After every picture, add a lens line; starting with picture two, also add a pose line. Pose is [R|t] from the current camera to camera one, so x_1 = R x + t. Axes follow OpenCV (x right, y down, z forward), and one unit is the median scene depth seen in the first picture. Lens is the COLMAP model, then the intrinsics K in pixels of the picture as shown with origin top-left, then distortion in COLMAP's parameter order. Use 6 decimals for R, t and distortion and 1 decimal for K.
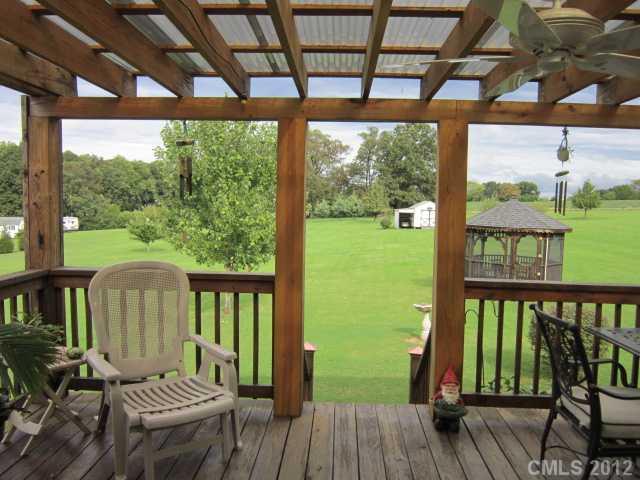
lens RADIAL K [[528.4, 0, 320.2], [0, 528.4, 239.5], [0, 0, 1]] dist [-0.031449, -0.000118]
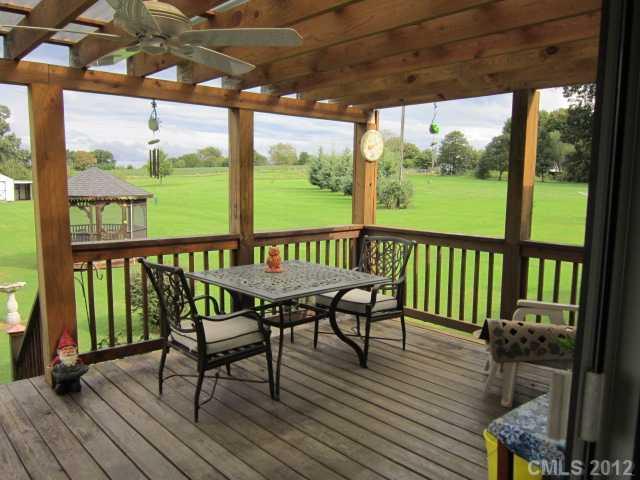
lens RADIAL K [[528.4, 0, 320.2], [0, 528.4, 239.5], [0, 0, 1]] dist [-0.031449, -0.000118]
pose [[0.723584, -0.096499, 0.683457, -0.072531], [0.055832, 0.995117, 0.081394, 0.011460], [-0.687974, -0.020737, 0.725439, -0.070833]]
